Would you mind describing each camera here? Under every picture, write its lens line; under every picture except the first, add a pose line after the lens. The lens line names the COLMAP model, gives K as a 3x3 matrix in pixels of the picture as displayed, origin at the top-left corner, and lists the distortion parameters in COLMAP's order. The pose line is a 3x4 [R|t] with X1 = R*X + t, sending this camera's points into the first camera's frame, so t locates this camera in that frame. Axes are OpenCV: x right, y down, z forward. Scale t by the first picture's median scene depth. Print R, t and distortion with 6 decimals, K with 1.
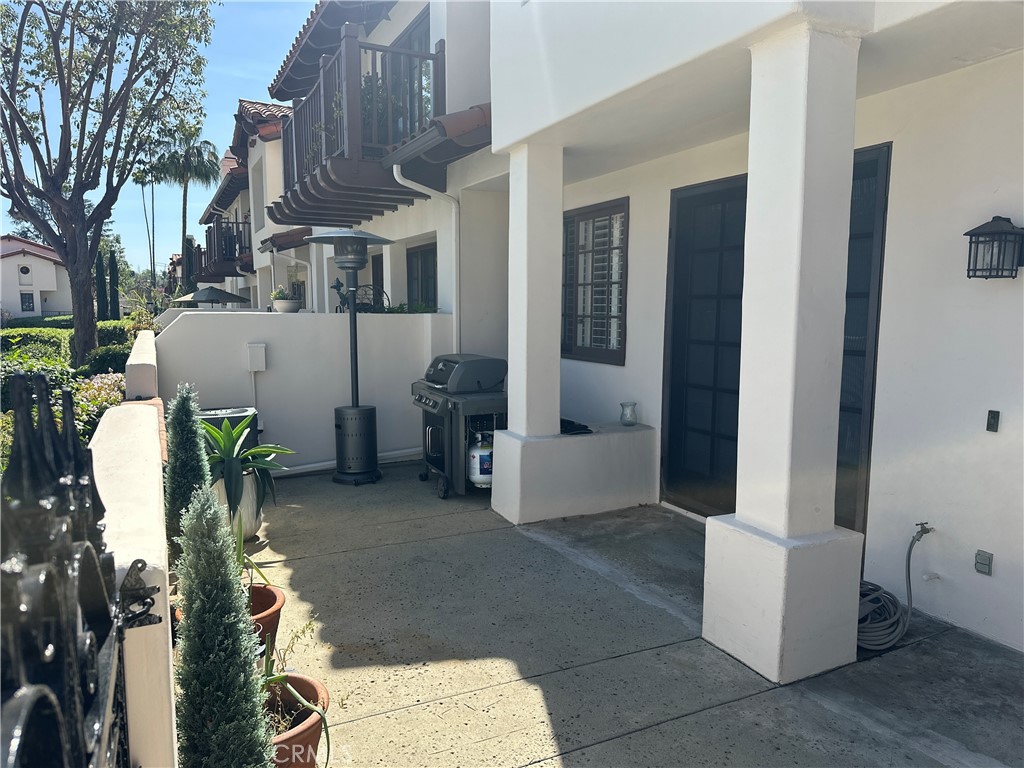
lens RADIAL K [[711.7, 0, 508.3], [0, 711.7, 390.1], [0, 0, 1]] dist [0.159678, -0.263520]
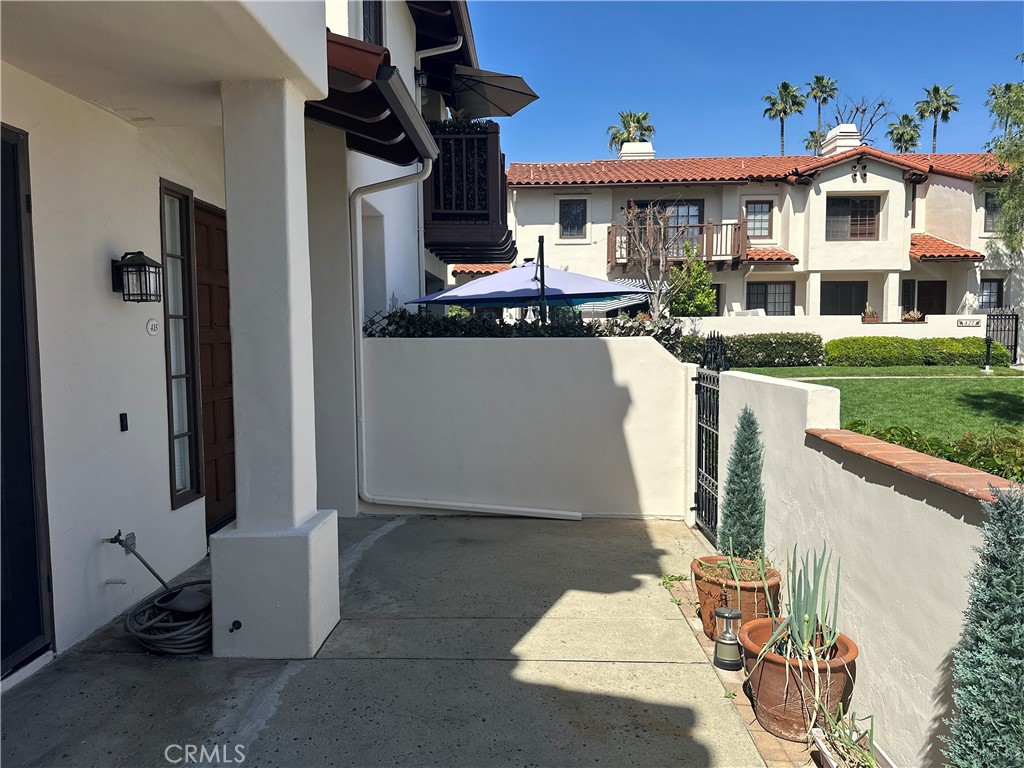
lens RADIAL K [[725.9, 0, 509.6], [0, 725.9, 383.8], [0, 0, 1]] dist [0.057872, -0.072816]
pose [[-0.882712, -0.029241, 0.469004, -0.255427], [0.059722, 0.982988, 0.173688, -0.108384], [-0.466105, 0.181326, -0.865949, 1.008485]]
